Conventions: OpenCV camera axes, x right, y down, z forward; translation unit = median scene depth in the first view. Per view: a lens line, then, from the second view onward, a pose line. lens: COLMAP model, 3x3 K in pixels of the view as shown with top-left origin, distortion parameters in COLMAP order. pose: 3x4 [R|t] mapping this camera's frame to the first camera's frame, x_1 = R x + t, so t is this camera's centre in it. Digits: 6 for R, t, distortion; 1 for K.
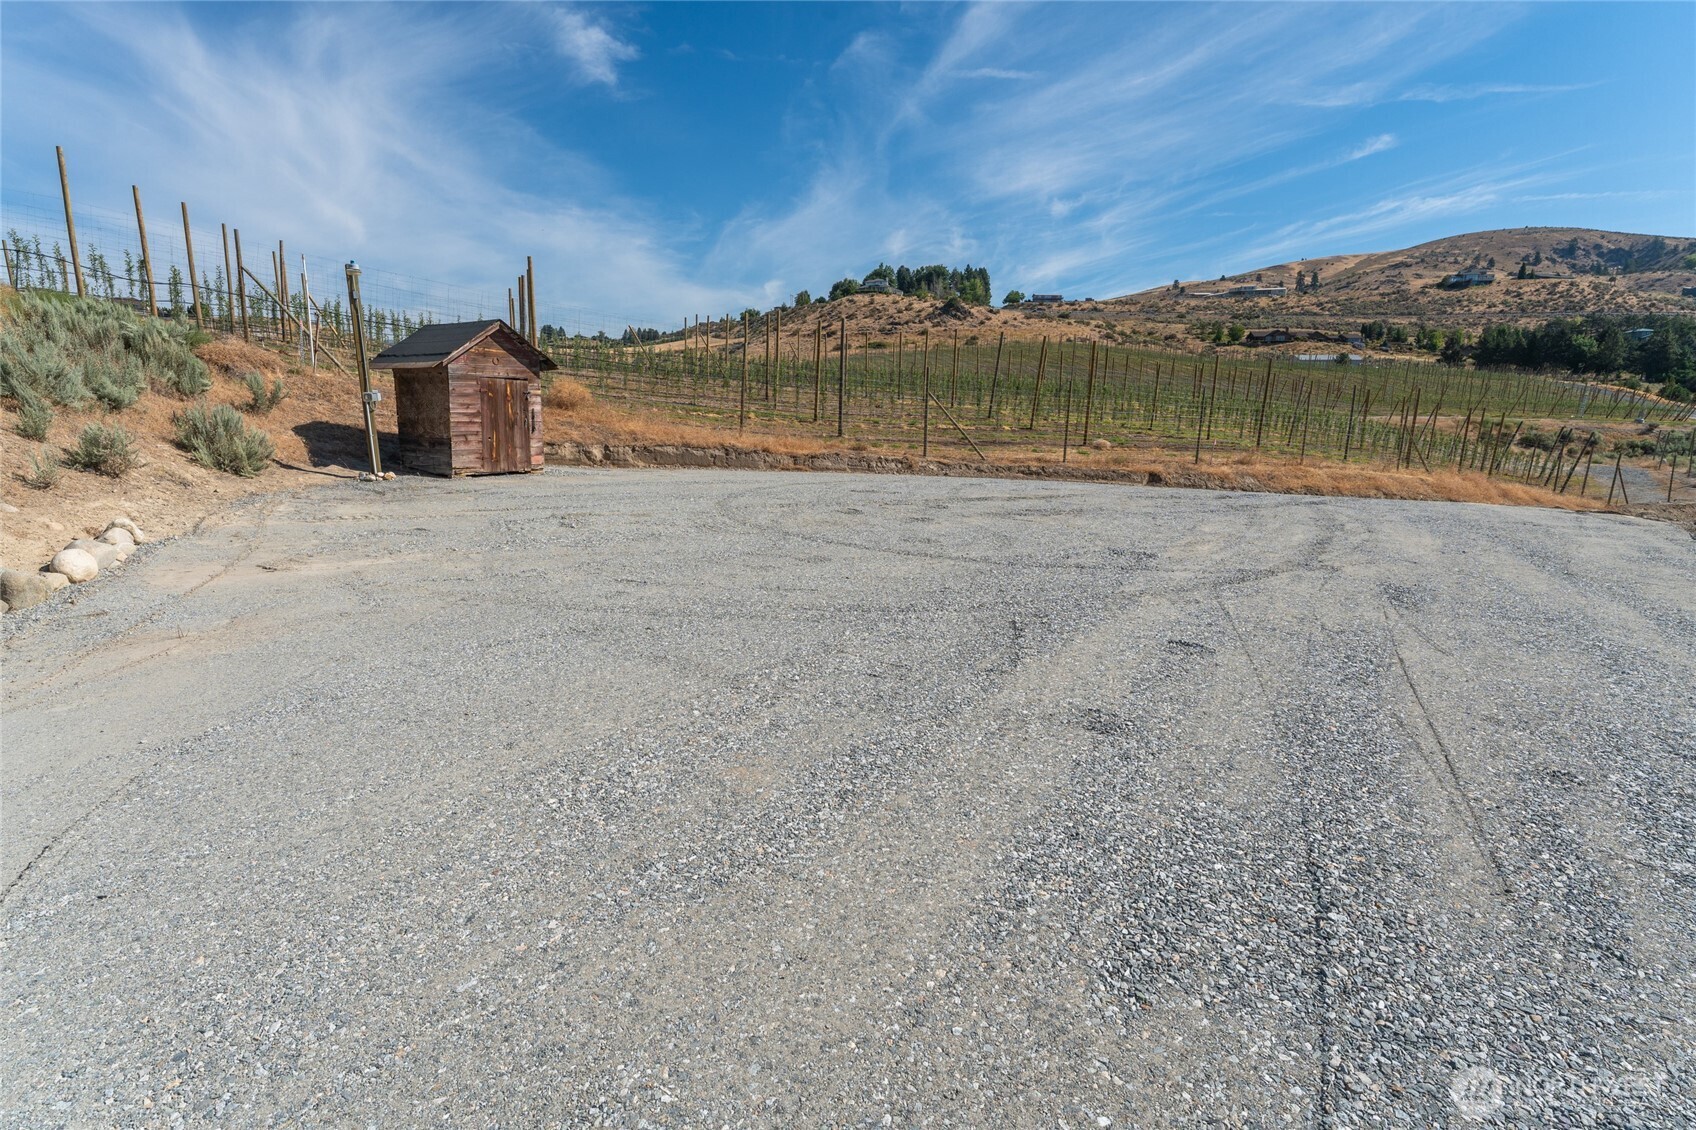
lens RADIAL K [[809.8, 0, 845.3], [0, 809.8, 561.7], [0, 0, 1]] dist [-0.000925, -0.000051]
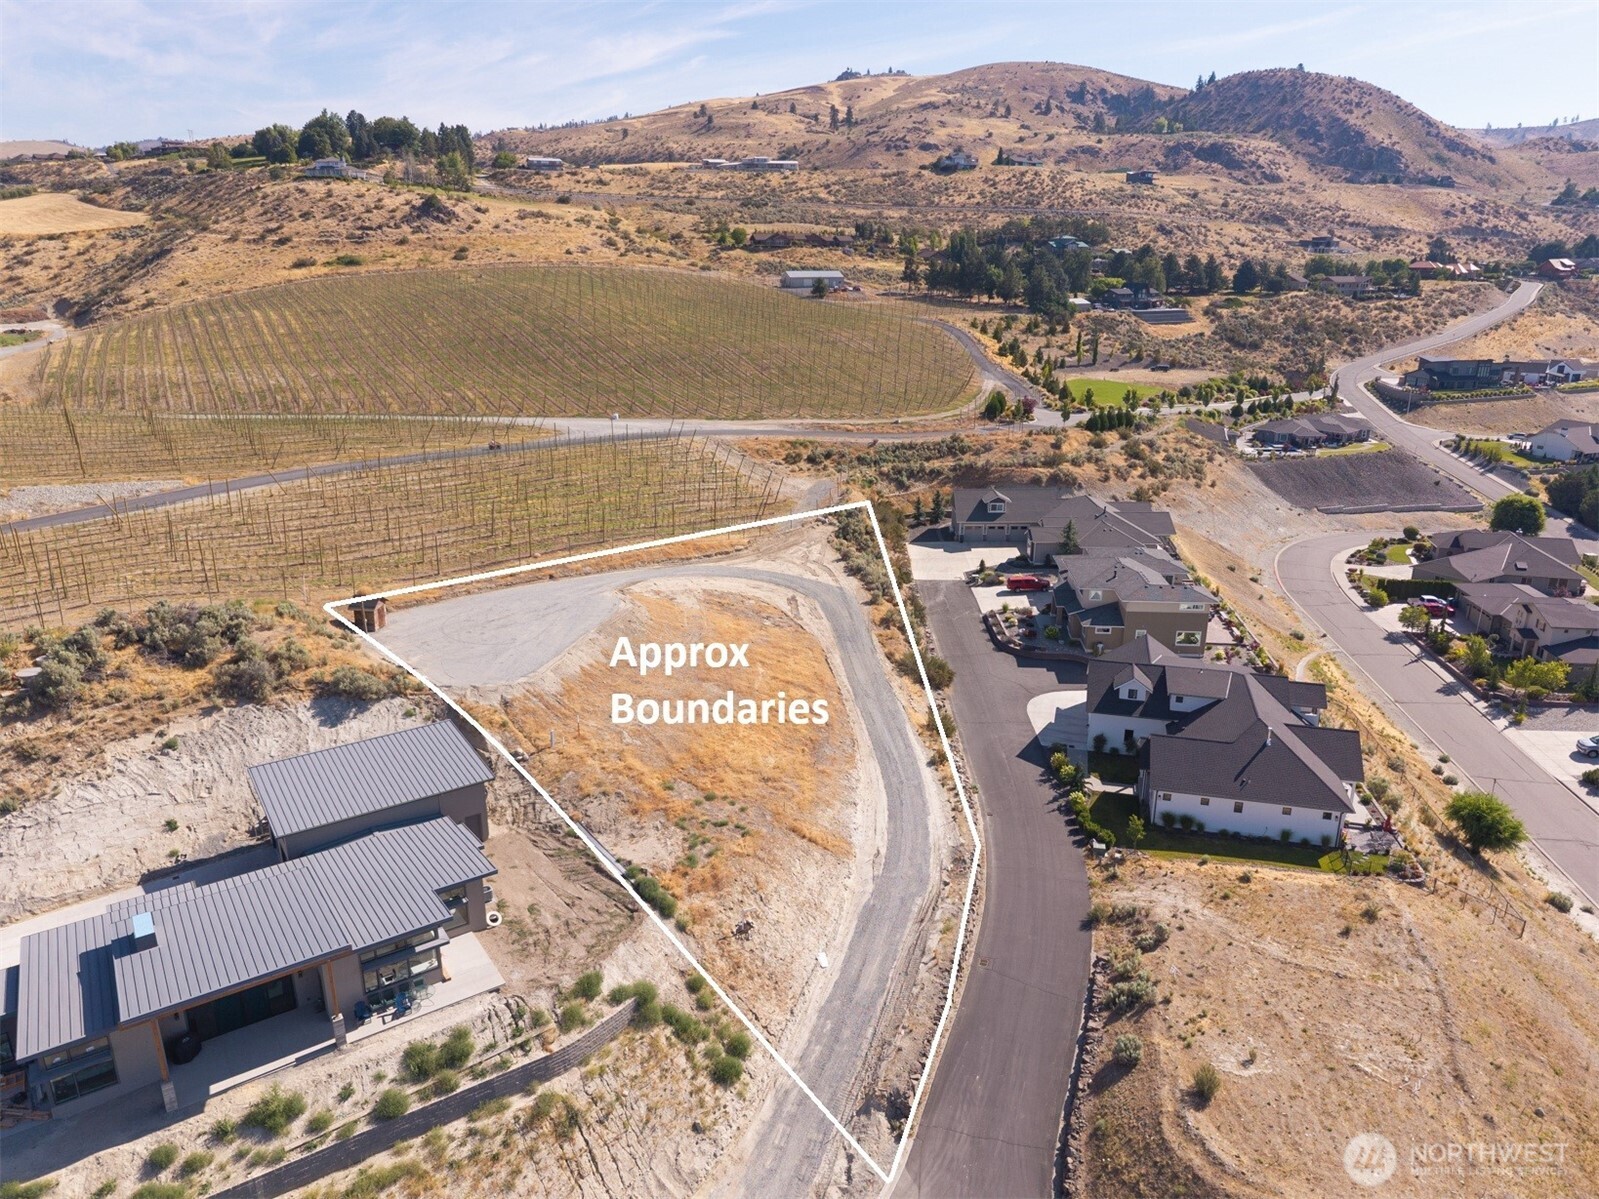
lens RADIAL K [[1067.2, 0, 796.3], [0, 1067.2, 601.4], [0, 0, 1]] dist [0.010239, -0.007610]
pose [[0.905761, -0.138671, 0.400459, -0.030986], [0.081018, 0.984181, 0.157557, -0.044323], [-0.415972, -0.110264, 0.902668, -0.234316]]
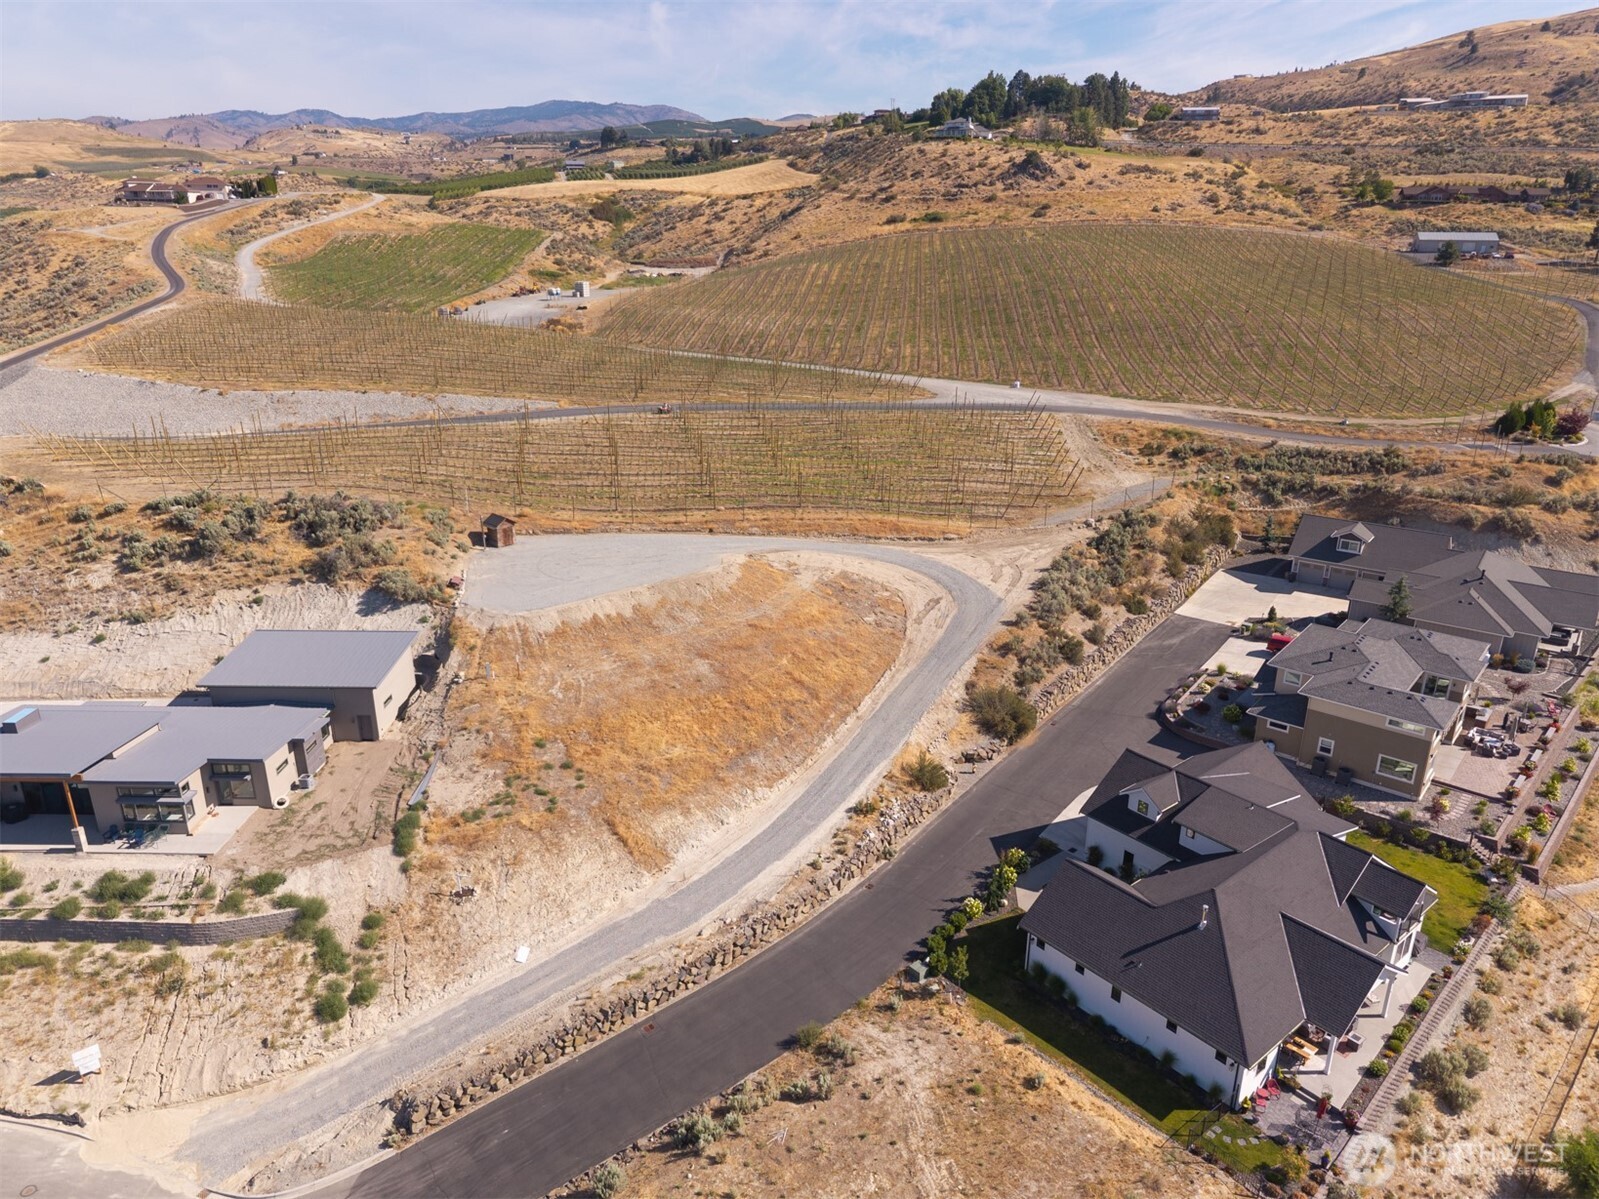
lens RADIAL K [[1067.2, 0, 799.6], [0, 1067.2, 600.2], [0, 0, 1]] dist [0.010239, -0.007610]
pose [[0.982204, 0.058735, -0.178399, 0.114380], [-0.027043, 0.984173, 0.175134, -0.043980], [0.185862, -0.167193, 0.968247, -0.229626]]
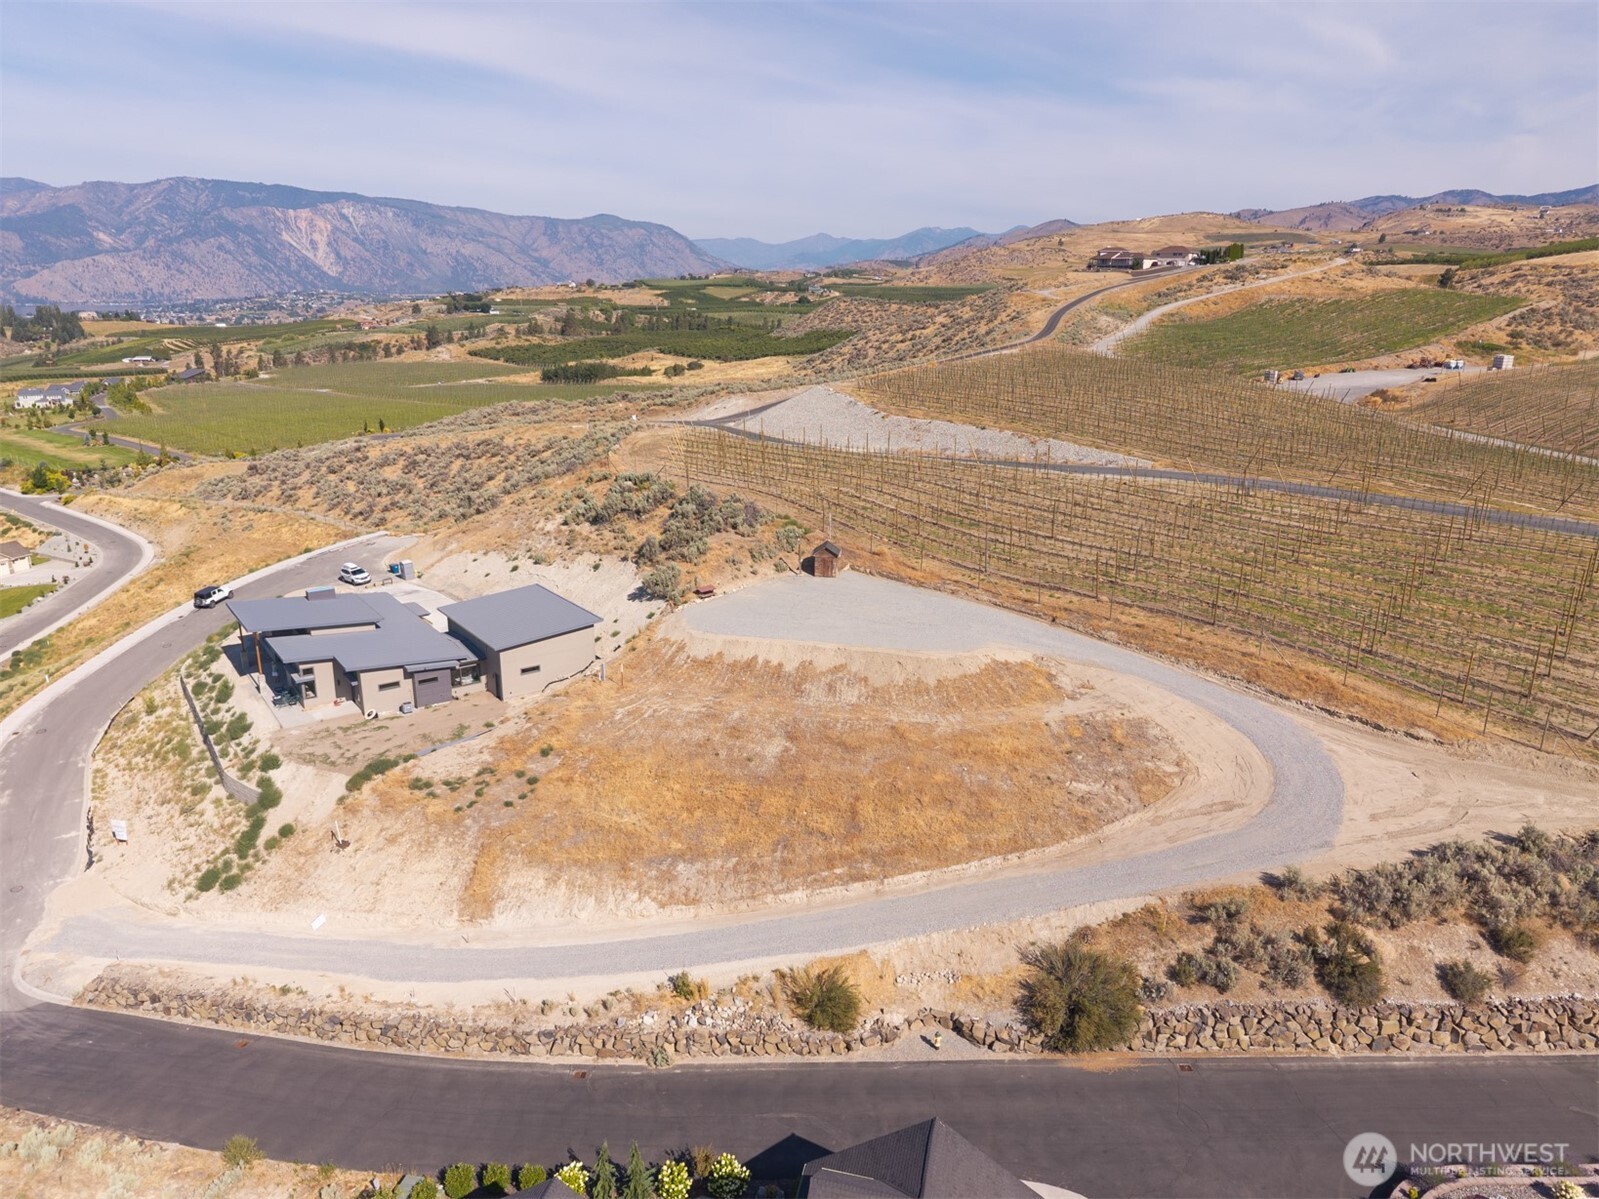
lens RADIAL K [[1067.2, 0, 796.2], [0, 1067.2, 613.7], [0, 0, 1]] dist [0.010239, -0.007610]
pose [[0.444346, 0.255687, -0.858592, 0.213256], [-0.158697, 0.965713, 0.205457, -0.050250], [0.881687, 0.044962, 0.469688, -0.089360]]
